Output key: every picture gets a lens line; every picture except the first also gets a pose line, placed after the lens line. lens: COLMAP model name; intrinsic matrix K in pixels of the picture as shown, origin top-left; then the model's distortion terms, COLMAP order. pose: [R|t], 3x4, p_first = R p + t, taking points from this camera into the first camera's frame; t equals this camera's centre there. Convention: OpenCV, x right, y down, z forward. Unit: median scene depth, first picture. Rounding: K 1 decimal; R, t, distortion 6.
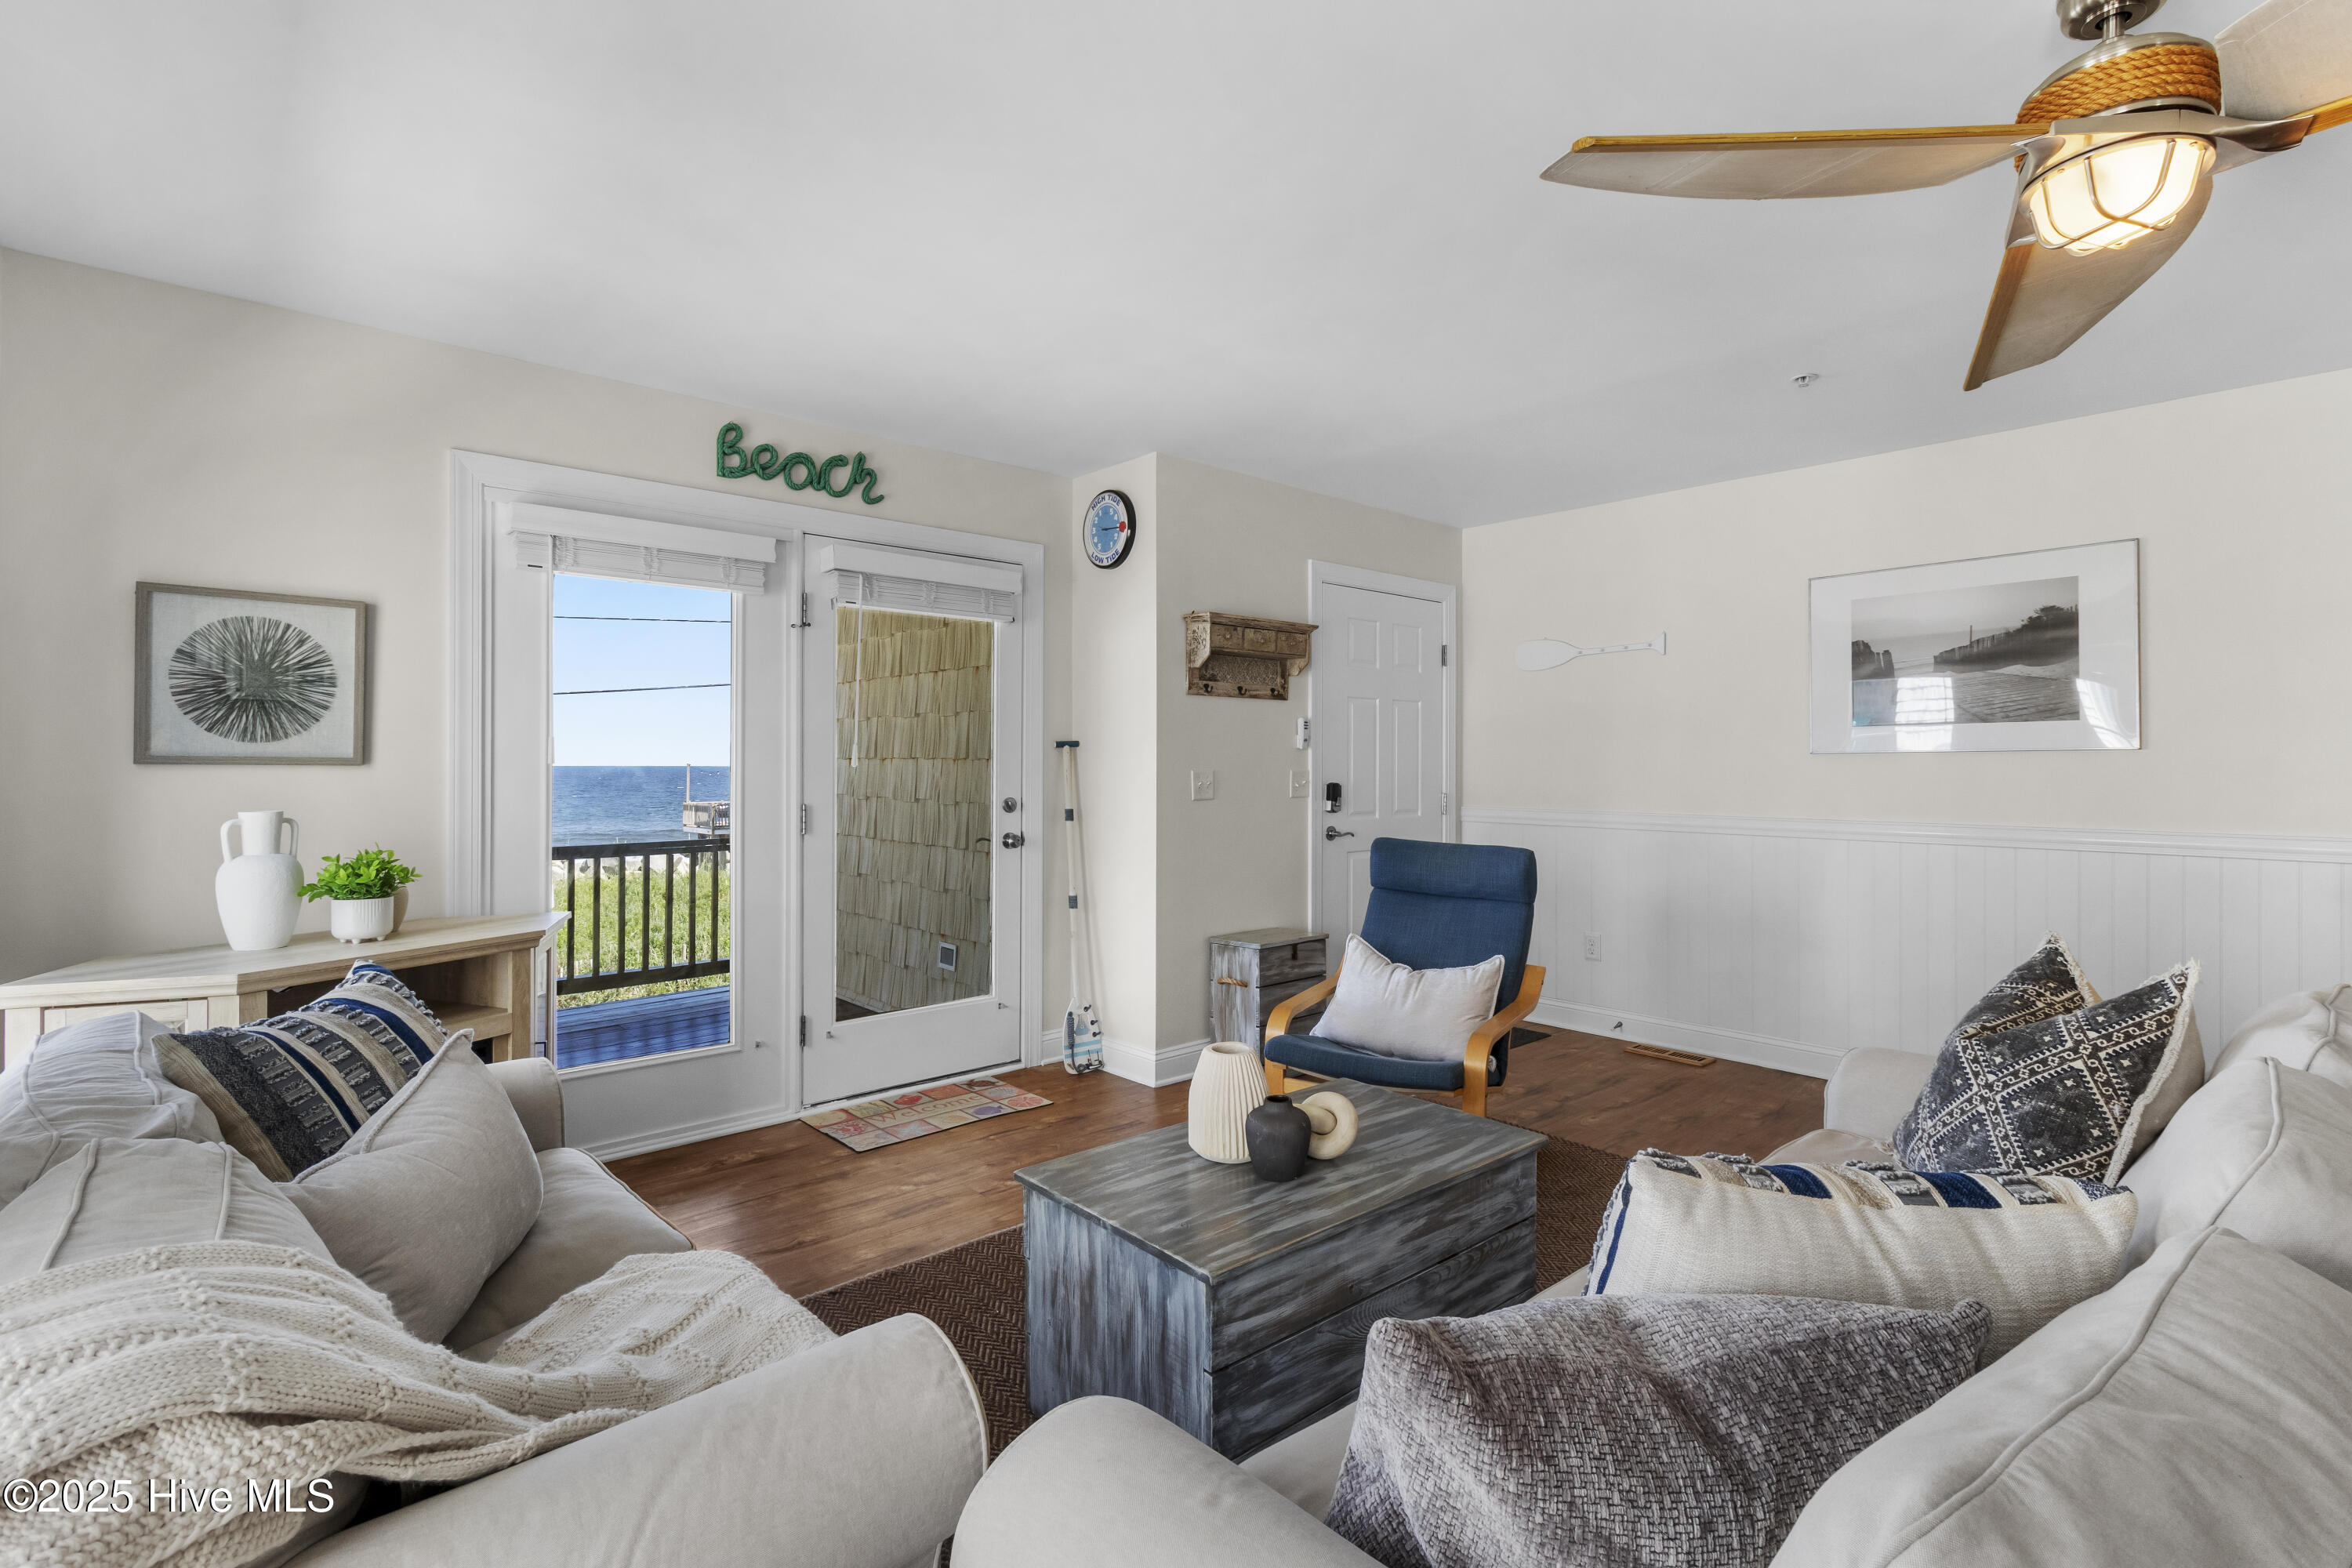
lens RADIAL K [[1089.3, 0, 1183.1], [0, 1089.3, 766.6], [0, 0, 1]] dist [0.002063, 0.000738]
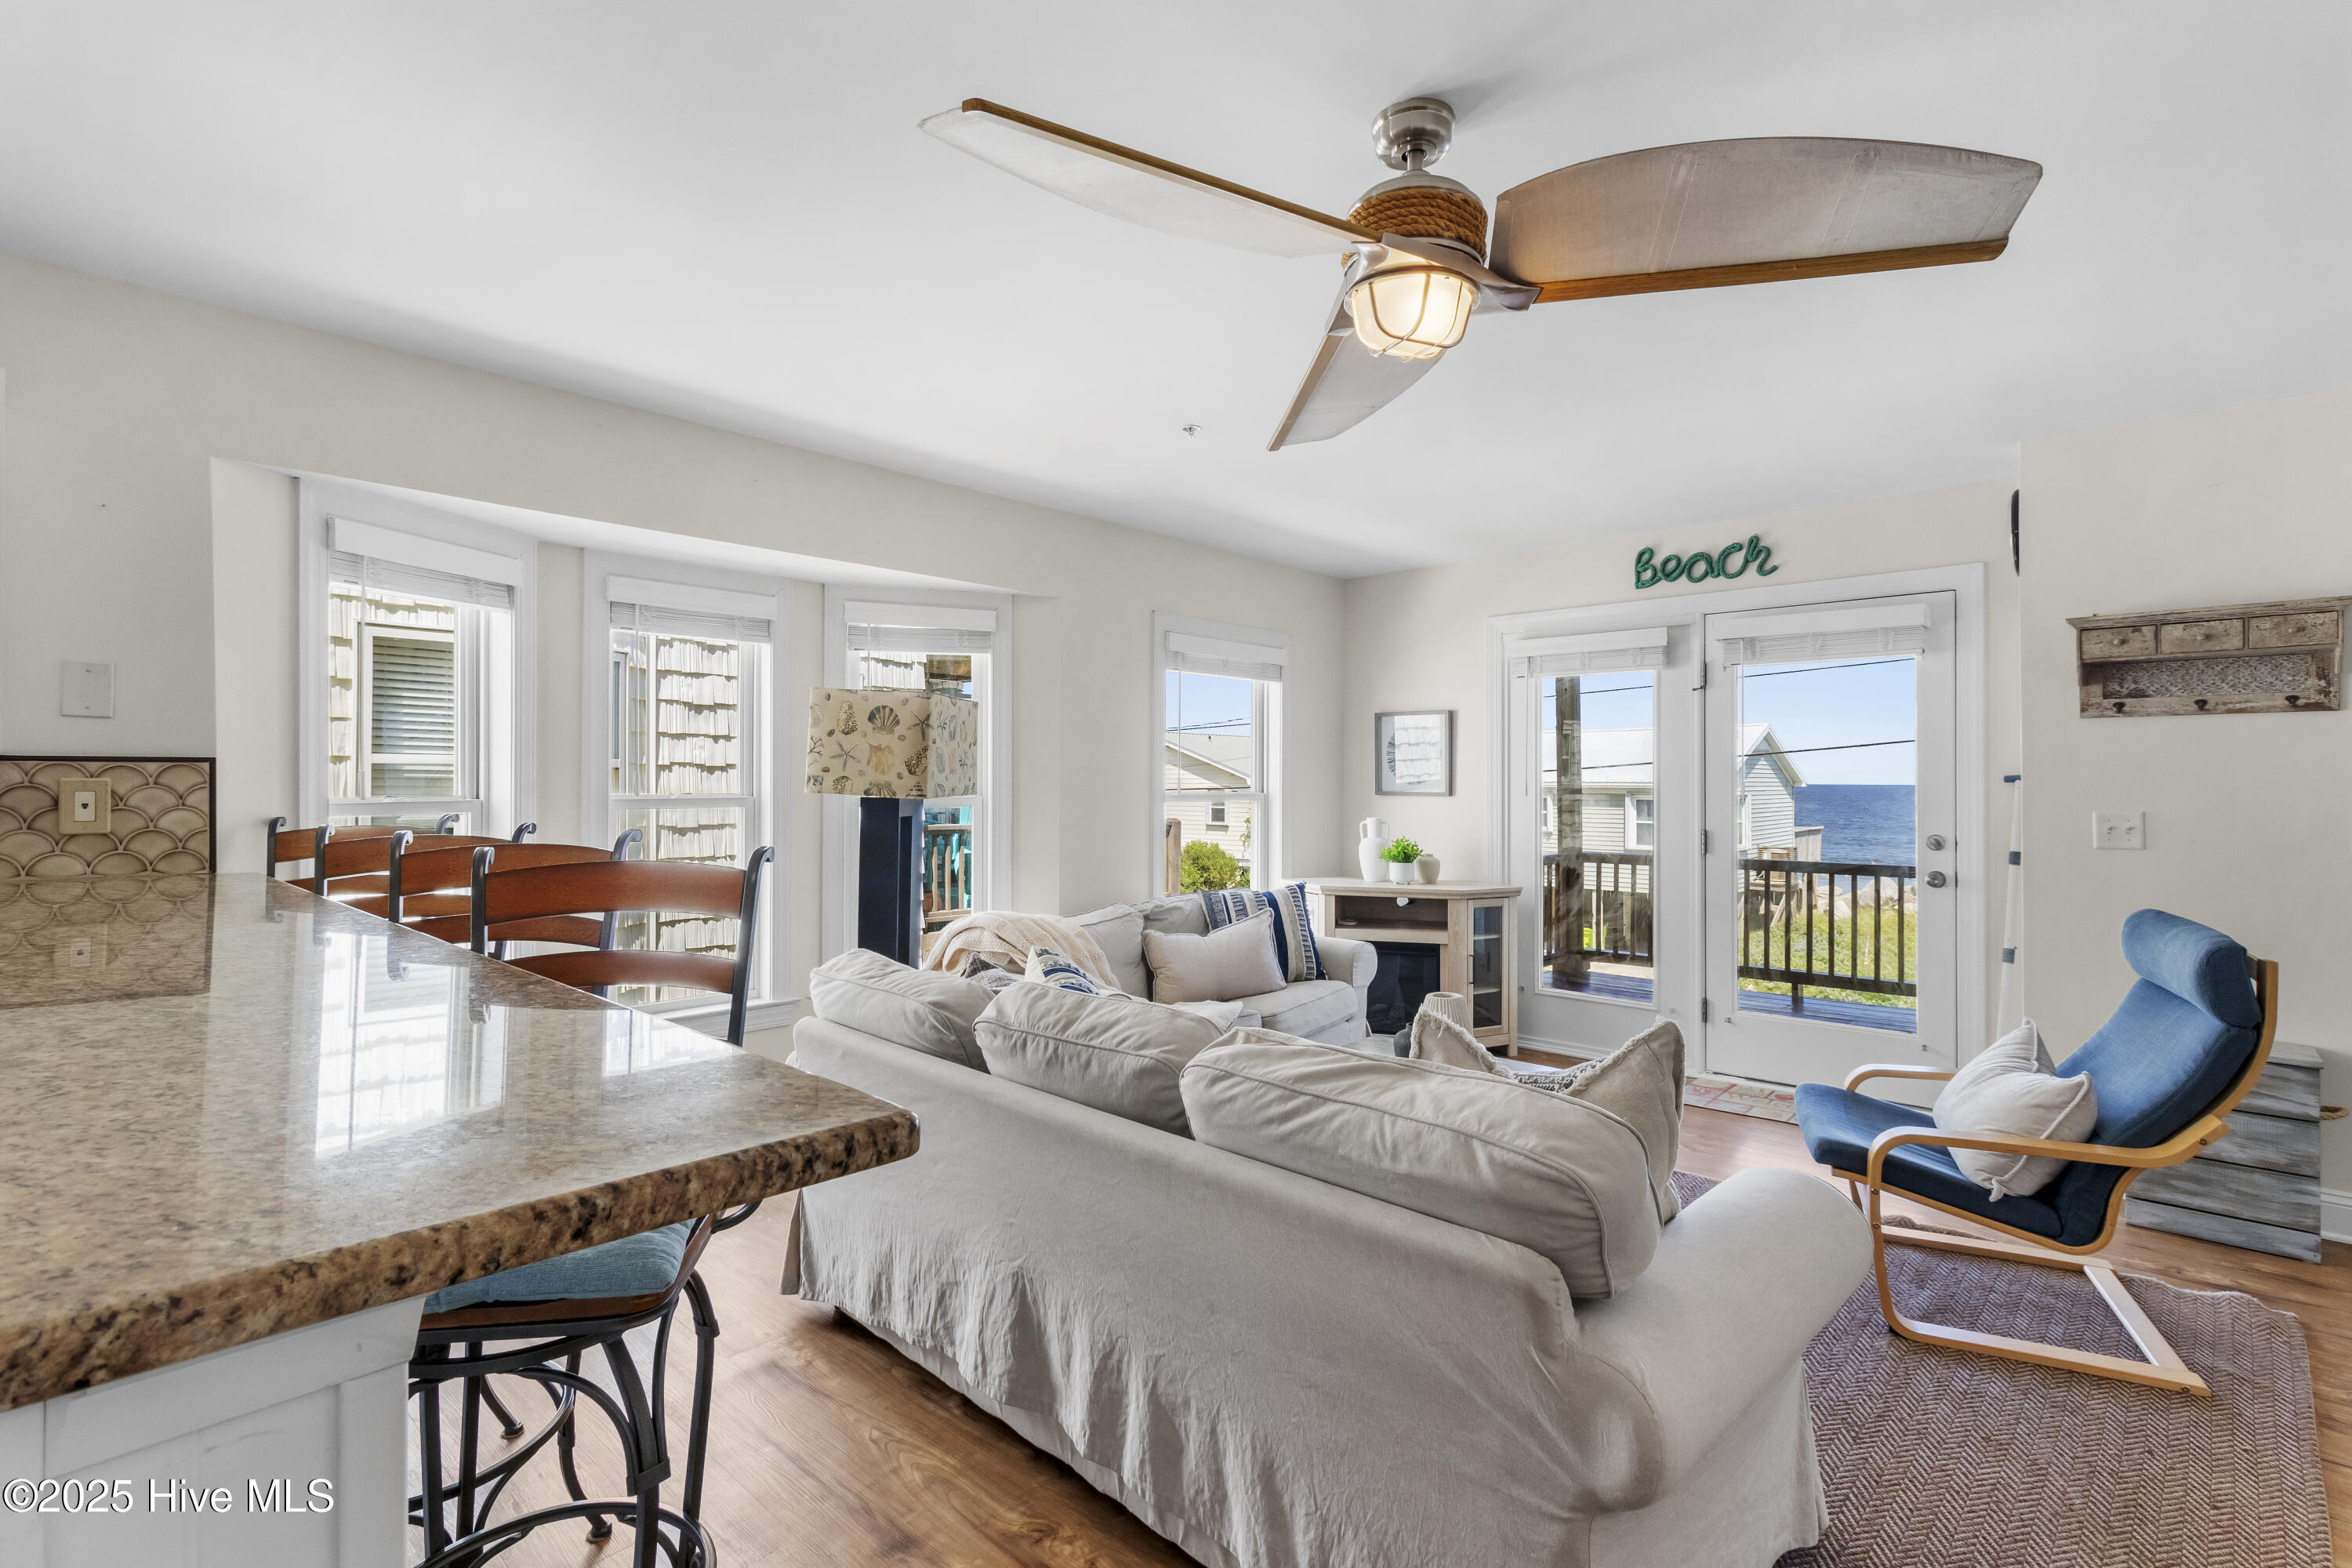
lens RADIAL K [[1089.3, 0, 1194.0], [0, 1089.3, 764.7], [0, 0, 1]] dist [0.002063, 0.000738]
pose [[0.106405, -0.021670, -0.994087, 0.820704], [-0.011401, 0.999670, -0.023012, -0.004876], [0.994258, 0.013783, 0.106123, 0.277385]]
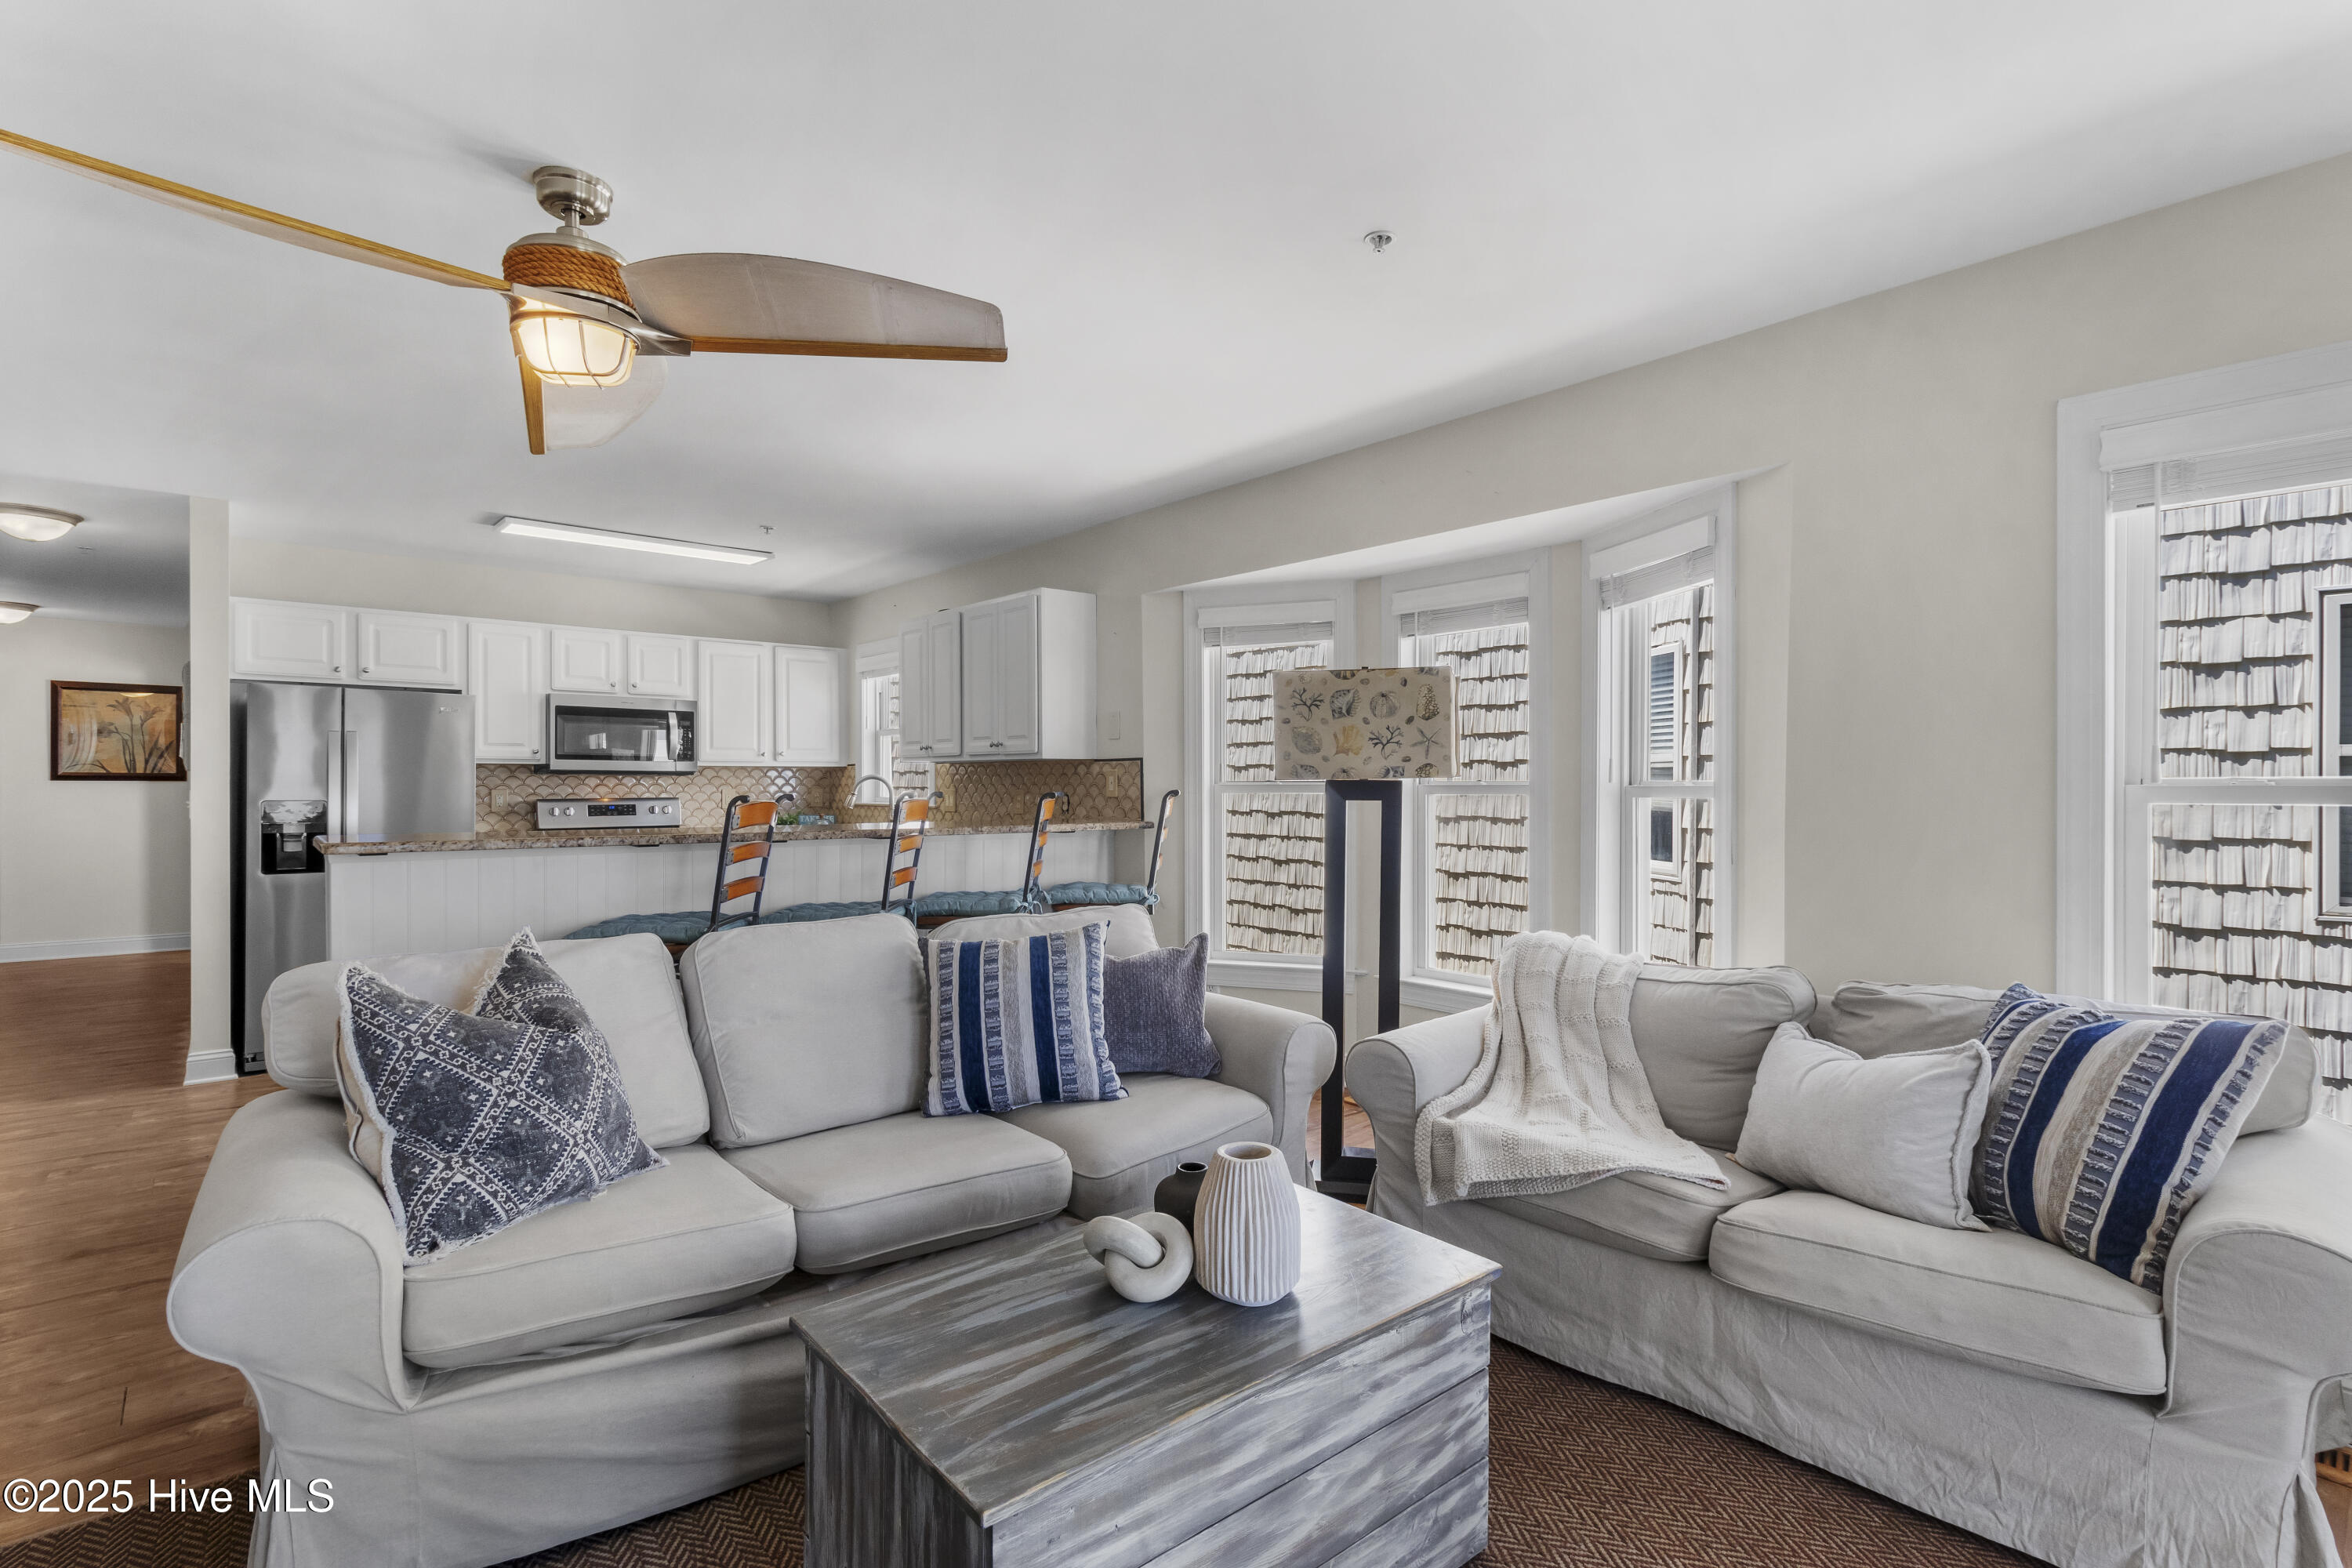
lens RADIAL K [[1089.3, 0, 1192.8], [0, 1089.3, 795.4], [0, 0, 1]] dist [0.002063, 0.000738]
pose [[-0.999964, -0.008430, -0.000492, 0.048264], [-0.008438, 0.999783, 0.019024, 0.001168], [0.000331, 0.019028, -0.999819, 0.978940]]
